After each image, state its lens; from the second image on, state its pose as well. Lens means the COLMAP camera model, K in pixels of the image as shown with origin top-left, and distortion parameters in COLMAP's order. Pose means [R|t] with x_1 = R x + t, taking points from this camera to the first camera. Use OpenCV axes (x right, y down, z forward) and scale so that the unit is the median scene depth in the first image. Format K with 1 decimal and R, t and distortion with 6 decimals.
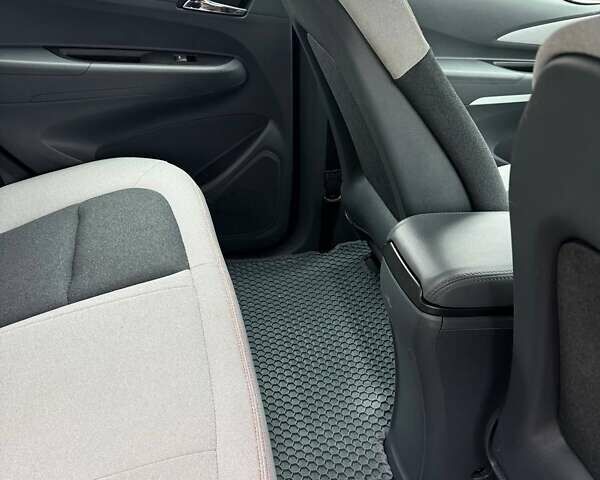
lens RADIAL K [[548.7, 0, 300.0], [0, 548.7, 240.0], [0, 0, 1]] dist [0.006289, 0.007202]
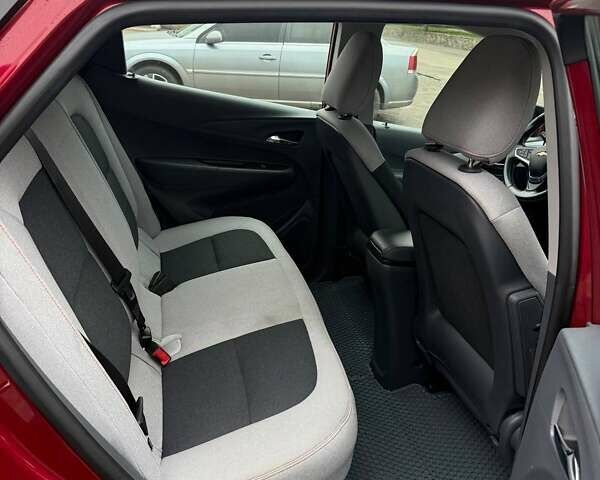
lens RADIAL K [[557.1, 0, 294.9], [0, 557.1, 238.2], [0, 0, 1]] dist [0.134740, -0.282460]
pose [[0.999747, 0.022430, -0.001631, -0.102556], [-0.022261, 0.976667, -0.213601, 0.345591], [-0.003199, 0.213583, 0.976920, -0.894155]]
